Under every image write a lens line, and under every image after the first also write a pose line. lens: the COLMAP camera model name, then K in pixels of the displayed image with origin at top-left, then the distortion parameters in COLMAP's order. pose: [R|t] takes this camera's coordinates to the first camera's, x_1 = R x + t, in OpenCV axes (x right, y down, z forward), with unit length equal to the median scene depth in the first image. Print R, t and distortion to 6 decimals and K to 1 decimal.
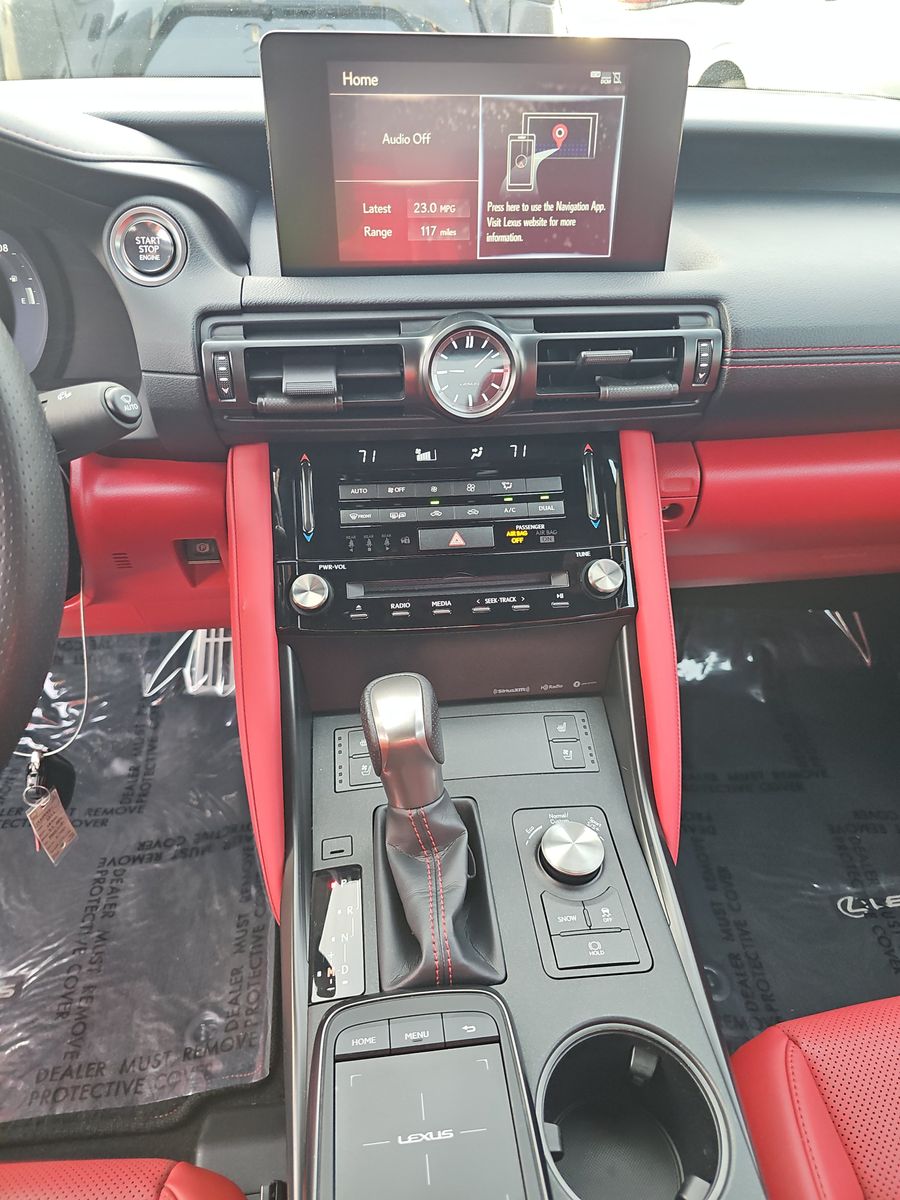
lens RADIAL K [[798.9, 0, 450.0], [0, 798.9, 600.0], [0, 0, 1]] dist [0.082804, -0.128643]
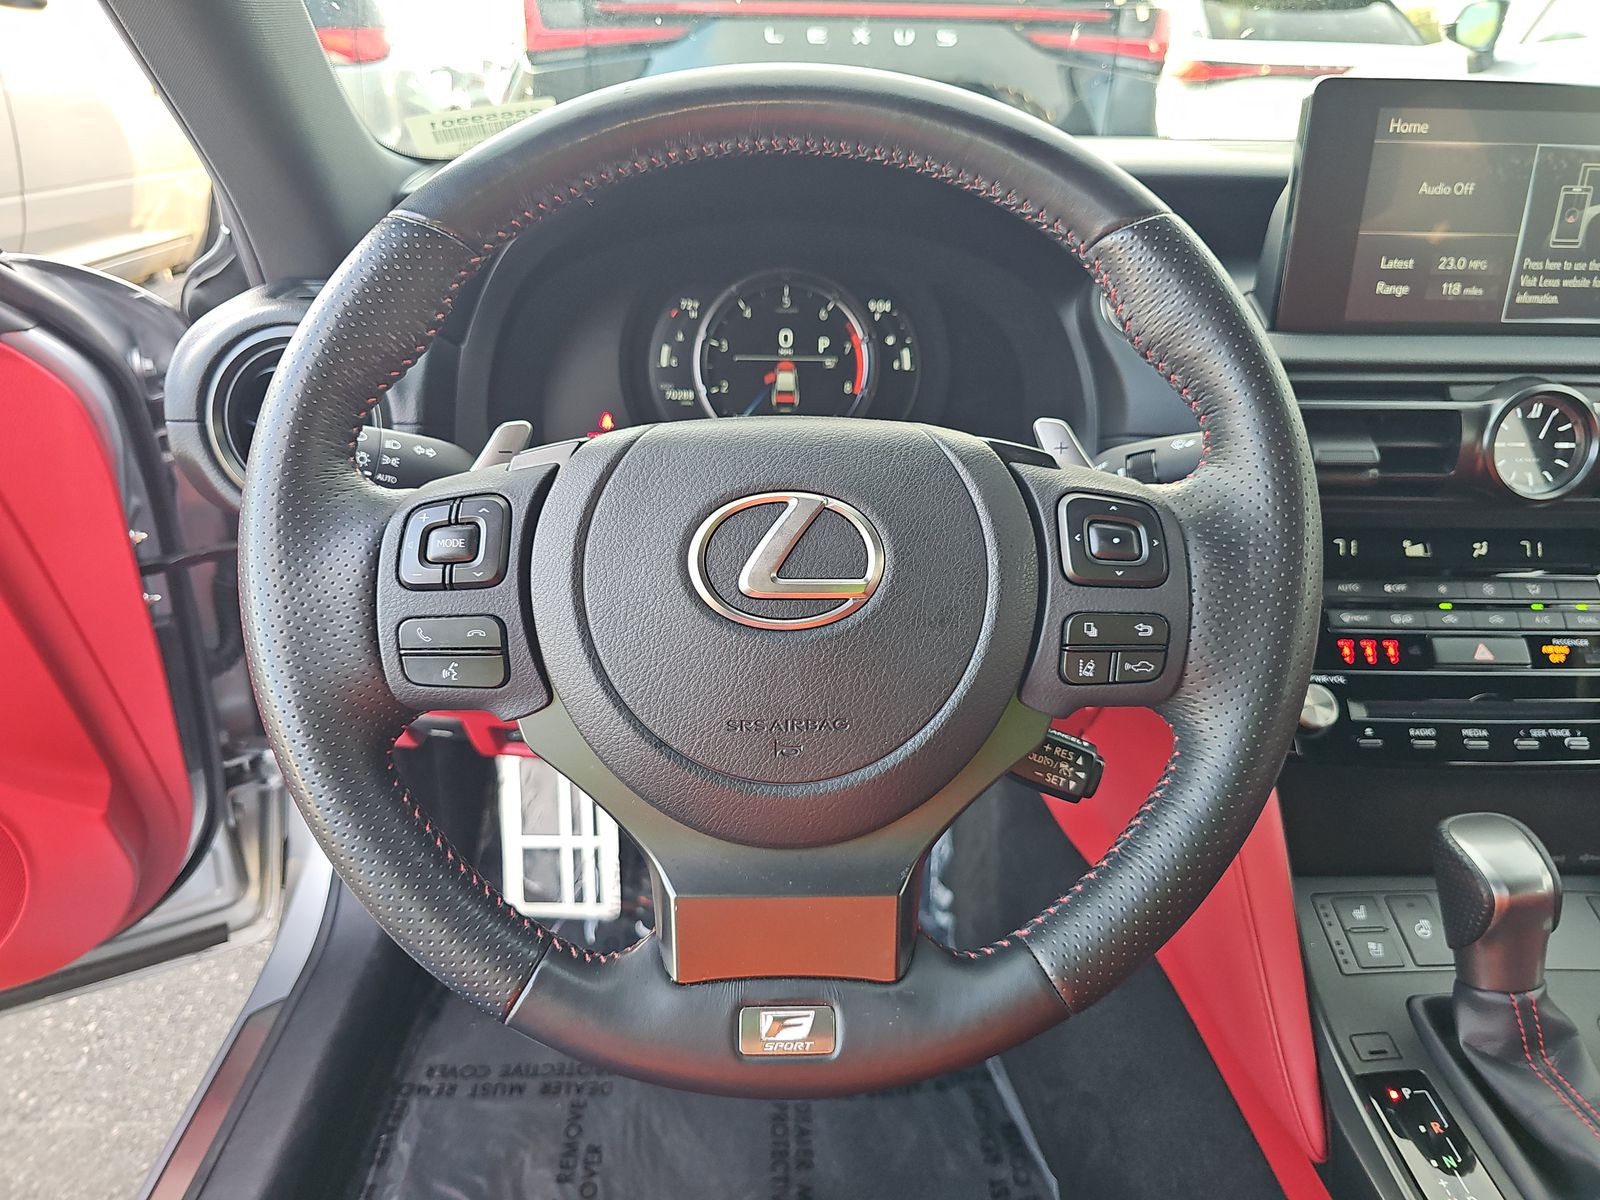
lens RADIAL K [[1100.8, 0, 800.0], [0, 1100.8, 600.0], [0, 0, 1]] dist [0.041541, -0.049313]
pose [[0.995597, 0.041001, -0.084292, -0.582734], [-0.055956, 0.981419, -0.183539, 0.113425], [0.075200, 0.187447, 0.979392, -0.128294]]
